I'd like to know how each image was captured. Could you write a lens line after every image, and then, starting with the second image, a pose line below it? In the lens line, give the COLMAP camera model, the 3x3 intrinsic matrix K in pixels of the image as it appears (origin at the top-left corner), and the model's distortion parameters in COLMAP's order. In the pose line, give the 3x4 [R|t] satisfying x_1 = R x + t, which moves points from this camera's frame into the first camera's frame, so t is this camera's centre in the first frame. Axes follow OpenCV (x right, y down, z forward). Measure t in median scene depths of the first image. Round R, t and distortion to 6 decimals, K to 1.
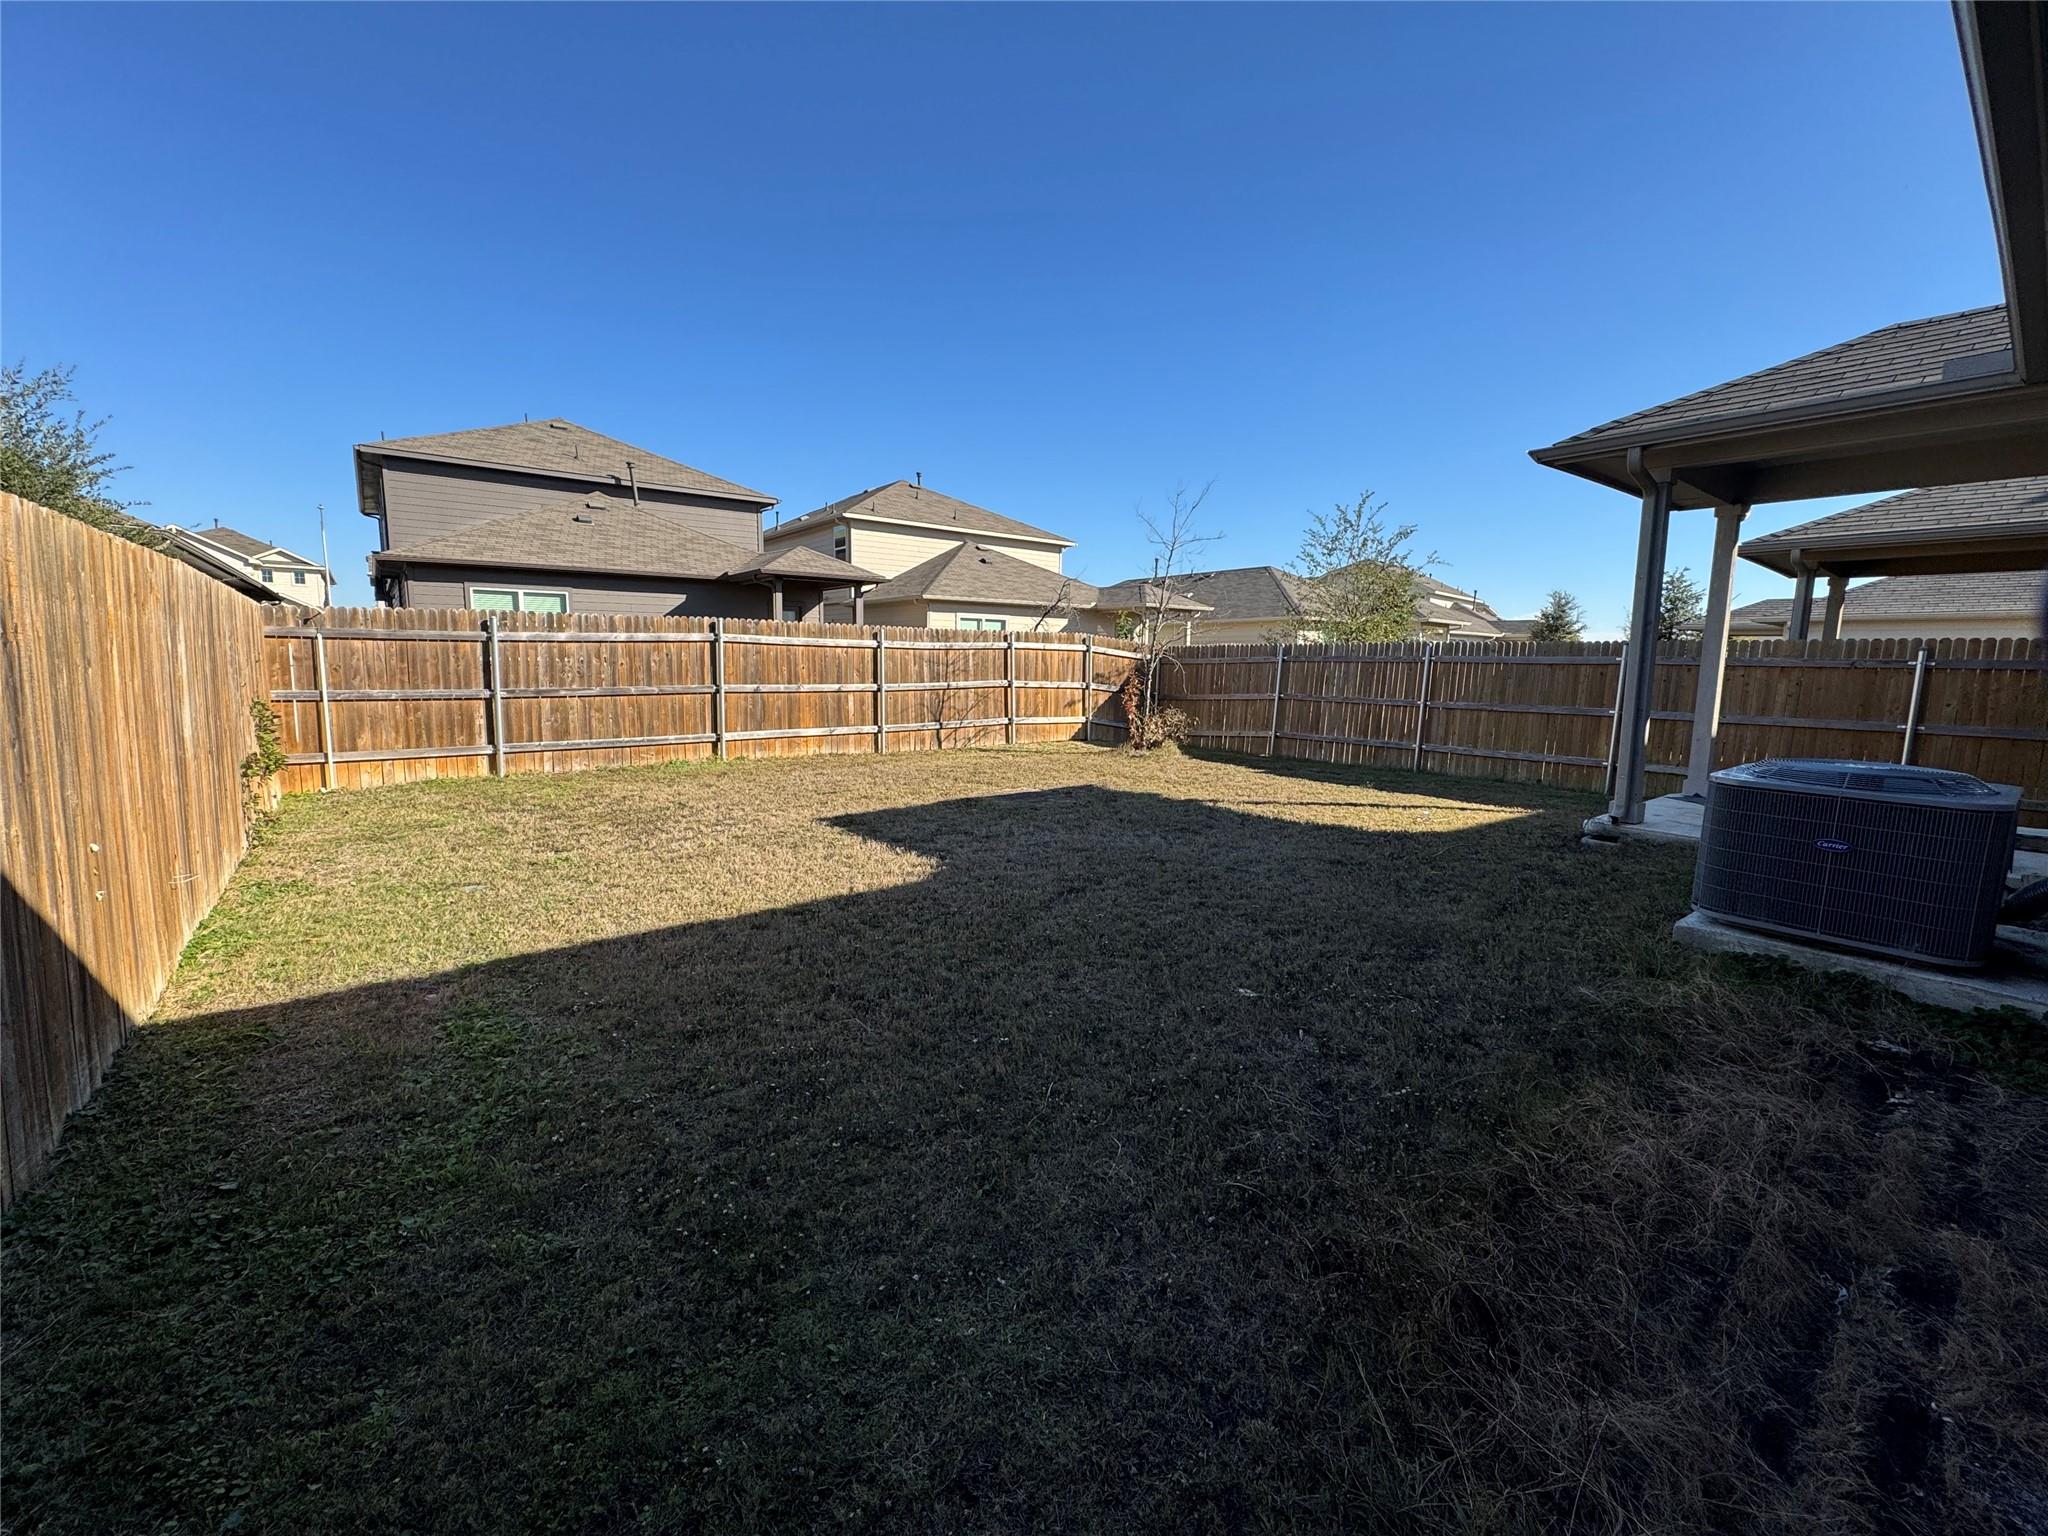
lens RADIAL K [[821.7, 0, 1024.0], [0, 821.7, 768.0], [0, 0, 1]] dist [0.000611, 0.000348]
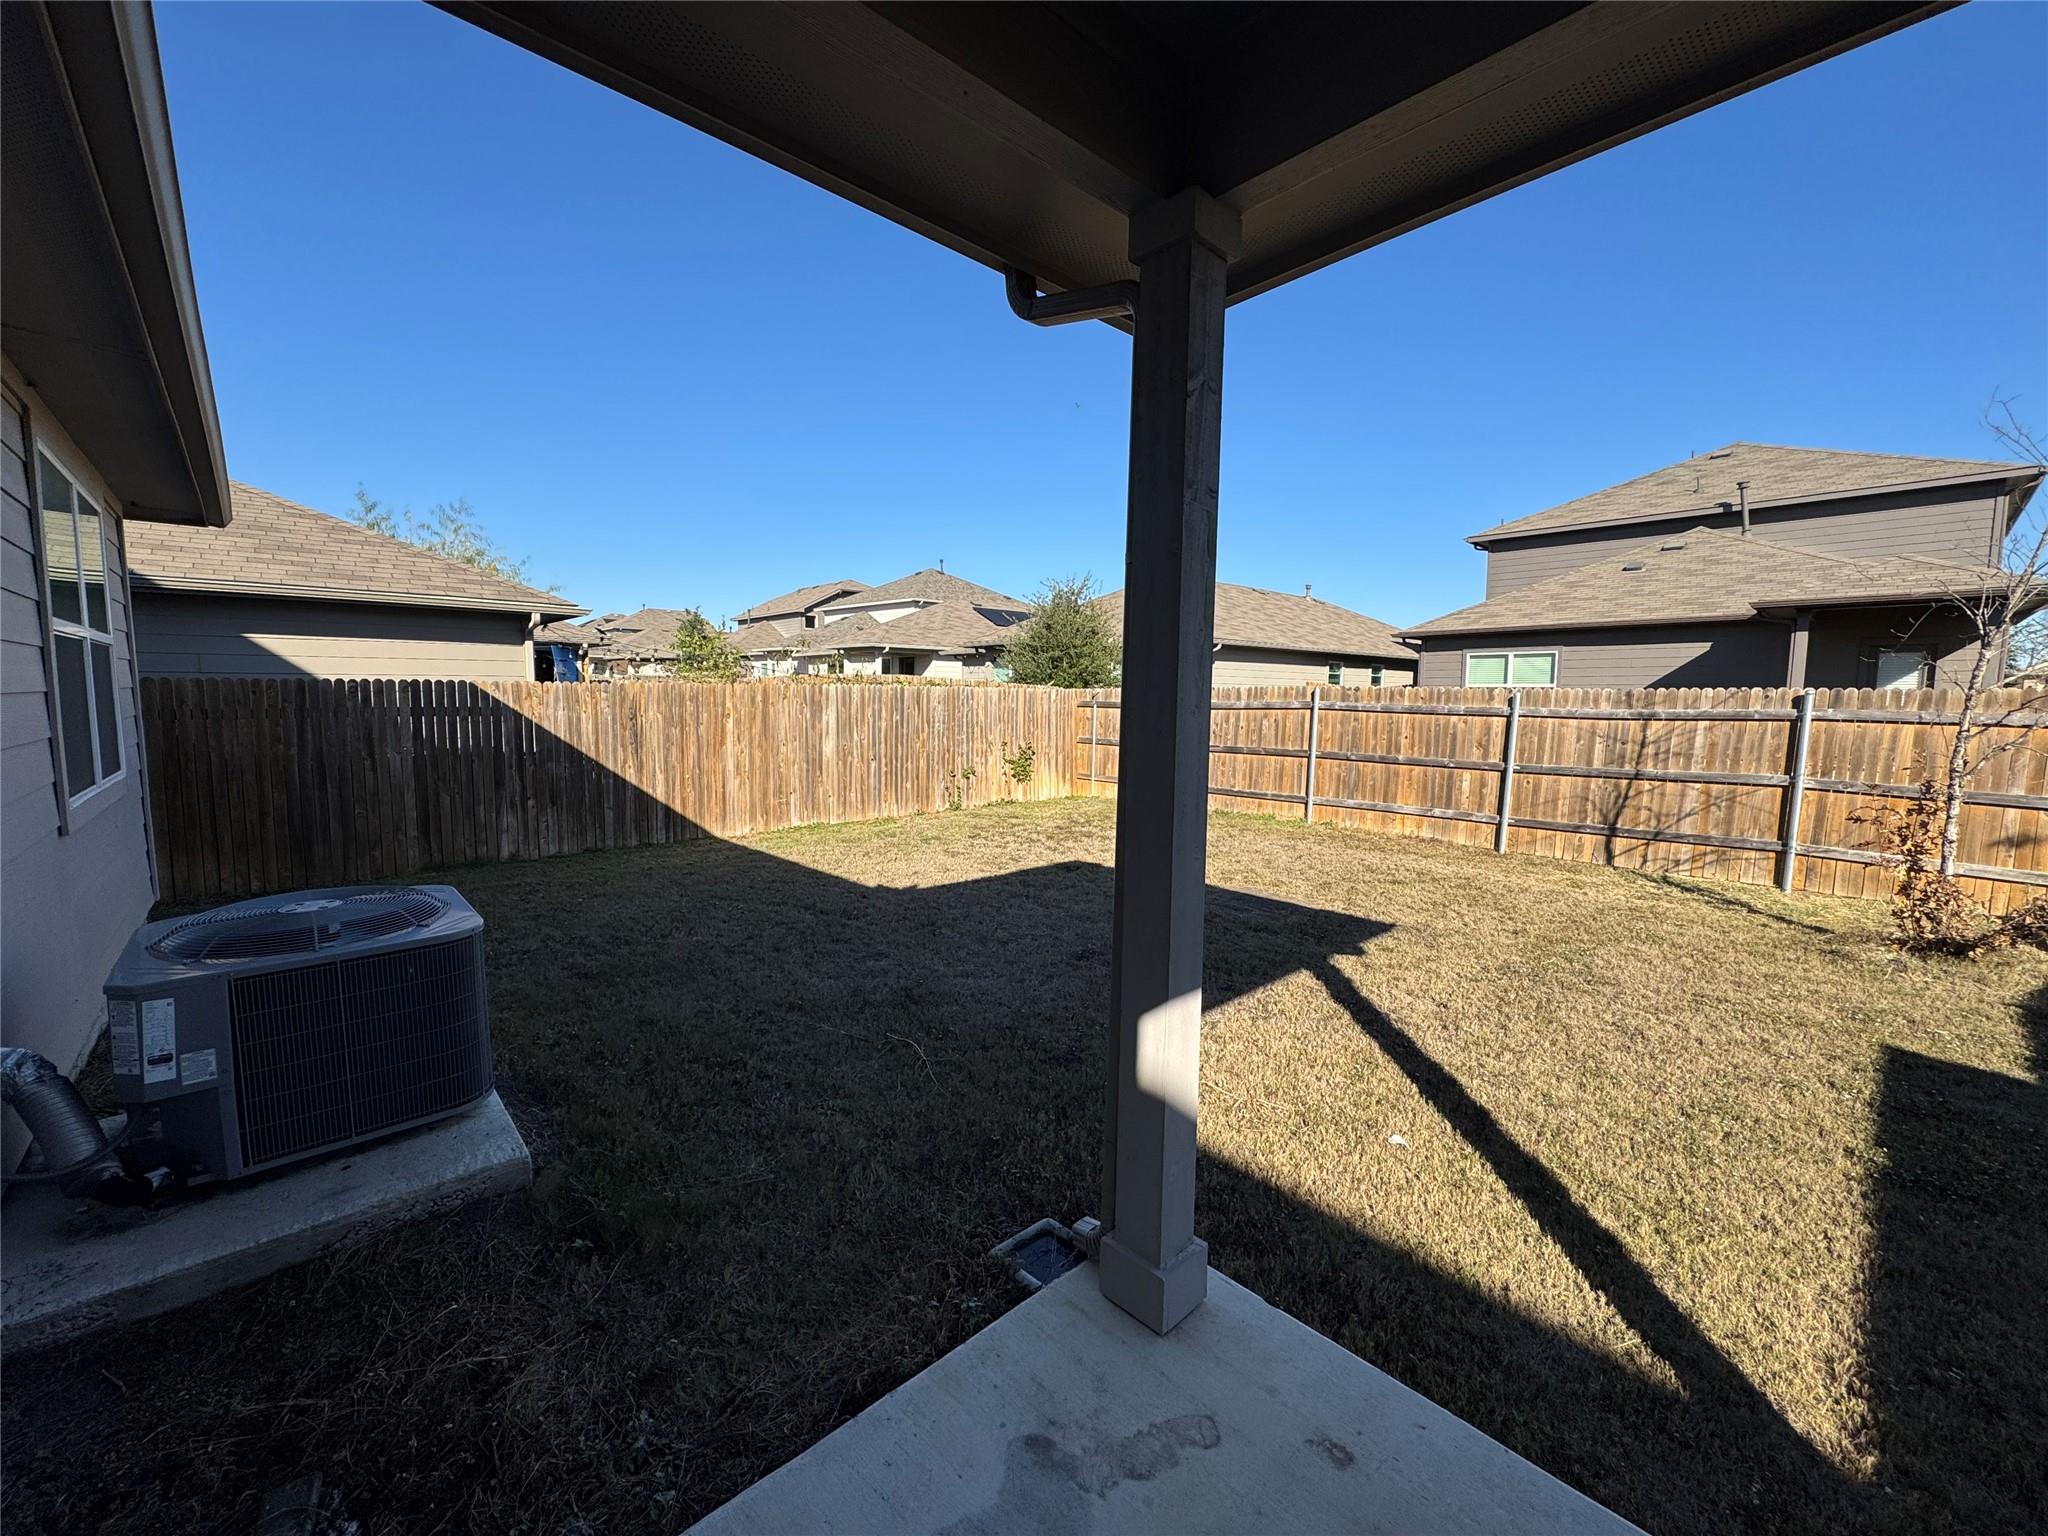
lens RADIAL K [[821.7, 0, 1024.0], [0, 821.7, 768.0], [0, 0, 1]] dist [0.000611, 0.000348]
pose [[0.076408, 0.081802, -0.993715, 0.532006], [-0.139234, 0.987739, 0.070604, -0.083346], [0.987307, 0.132964, 0.086861, 0.448832]]
